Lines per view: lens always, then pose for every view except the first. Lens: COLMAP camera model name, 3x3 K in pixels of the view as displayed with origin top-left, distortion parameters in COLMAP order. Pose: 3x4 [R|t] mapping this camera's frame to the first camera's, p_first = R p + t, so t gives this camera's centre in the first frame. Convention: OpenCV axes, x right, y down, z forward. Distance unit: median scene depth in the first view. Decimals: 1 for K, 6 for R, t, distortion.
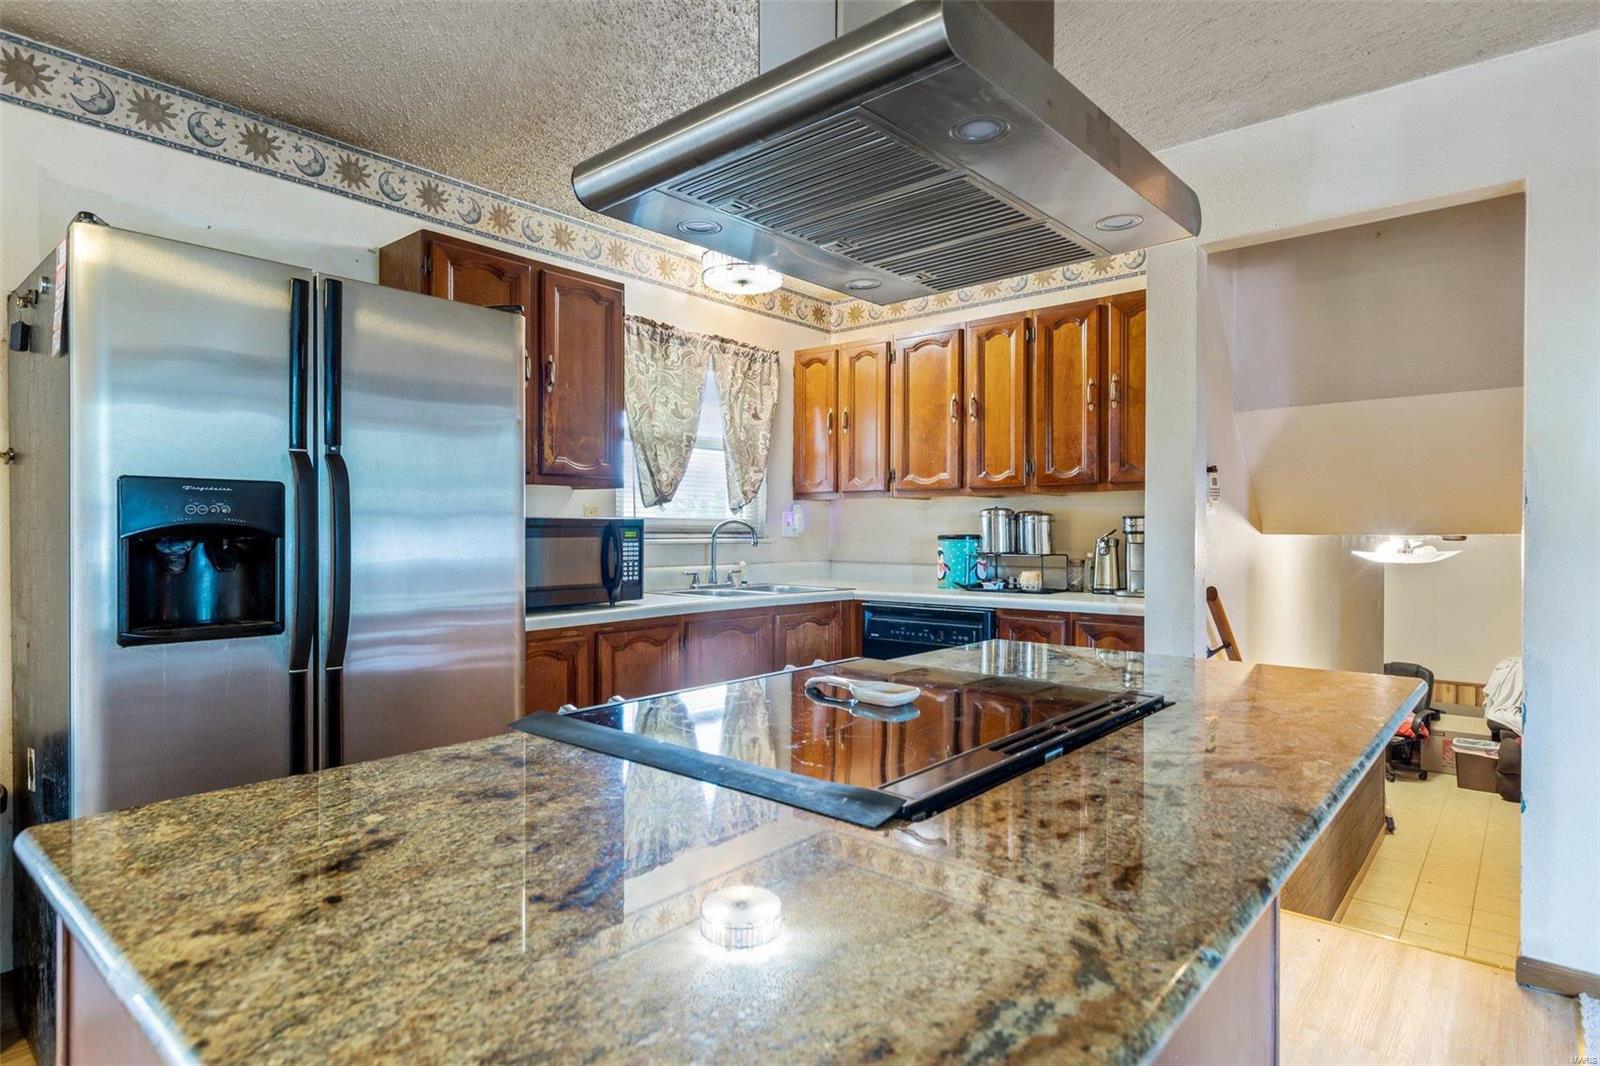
lens RADIAL K [[864.3, 0, 800.0], [0, 864.3, 533.0], [0, 0, 1]] dist [0.004691, -0.000031]
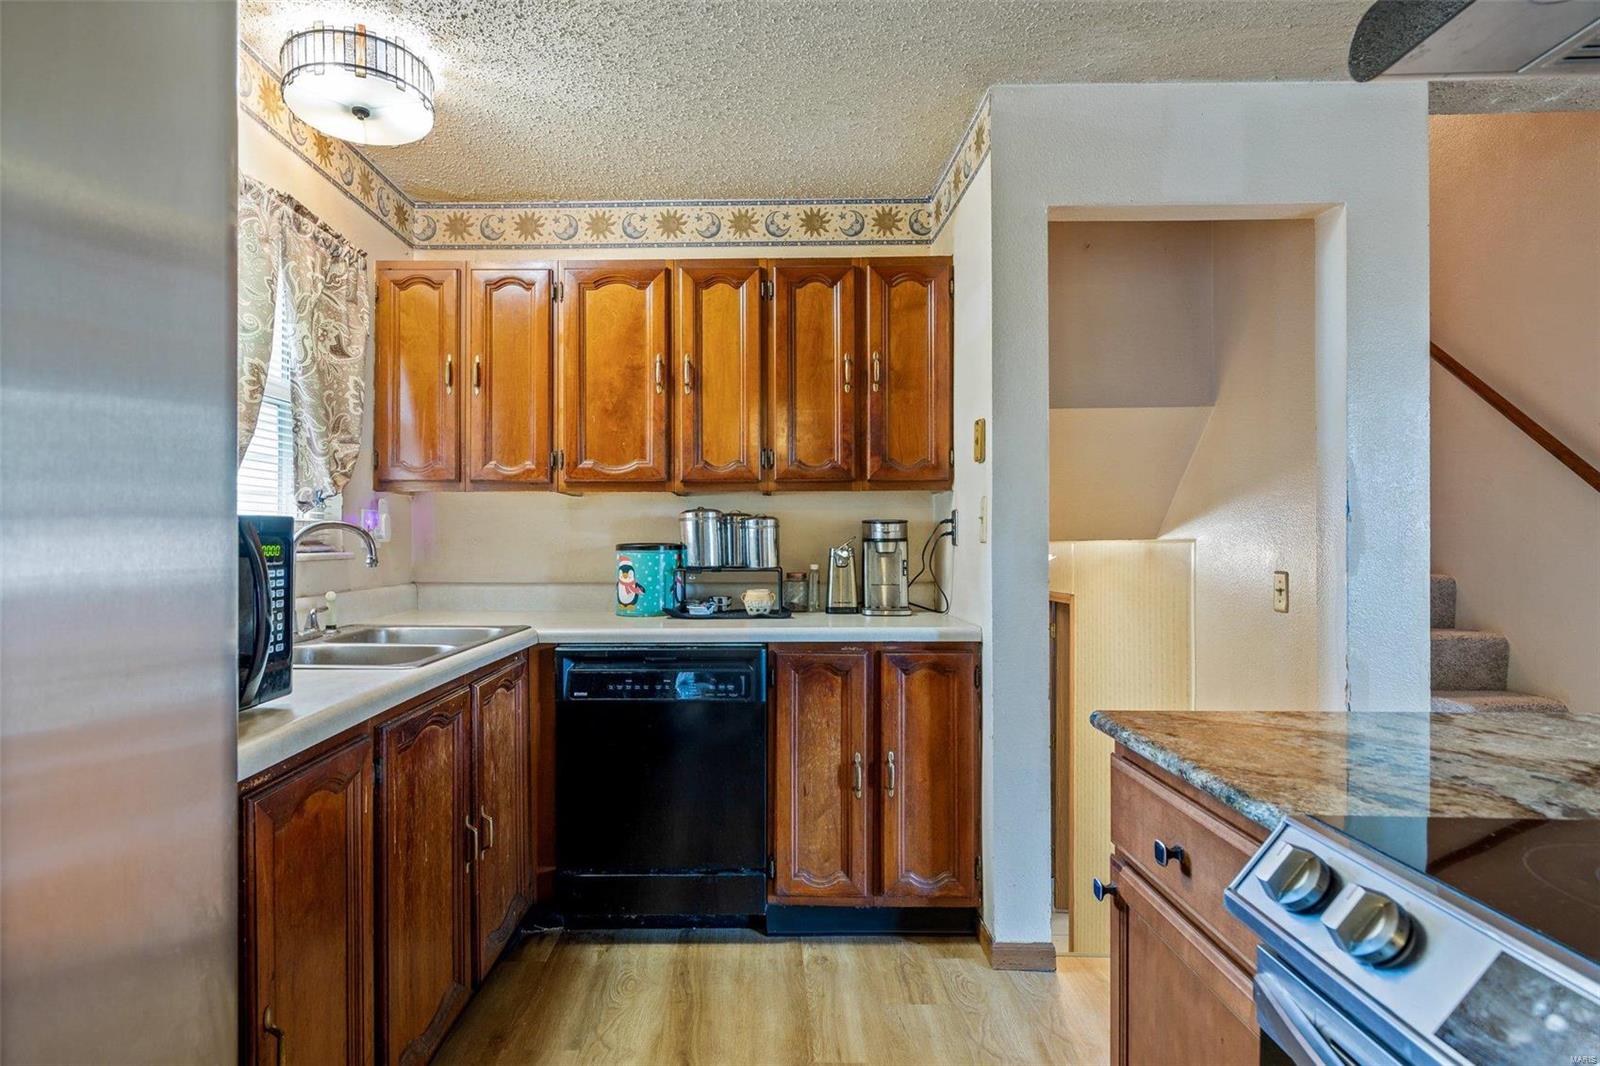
lens RADIAL K [[837.5, 0, 744.3], [0, 837.5, 534.2], [0, 0, 1]] dist [-0.006374, -0.000686]
pose [[0.775907, -0.001020, 0.630847, -0.223734], [0.003721, 0.999989, -0.002959, -0.004018], [-0.630837, 0.004643, 0.775902, 0.410100]]
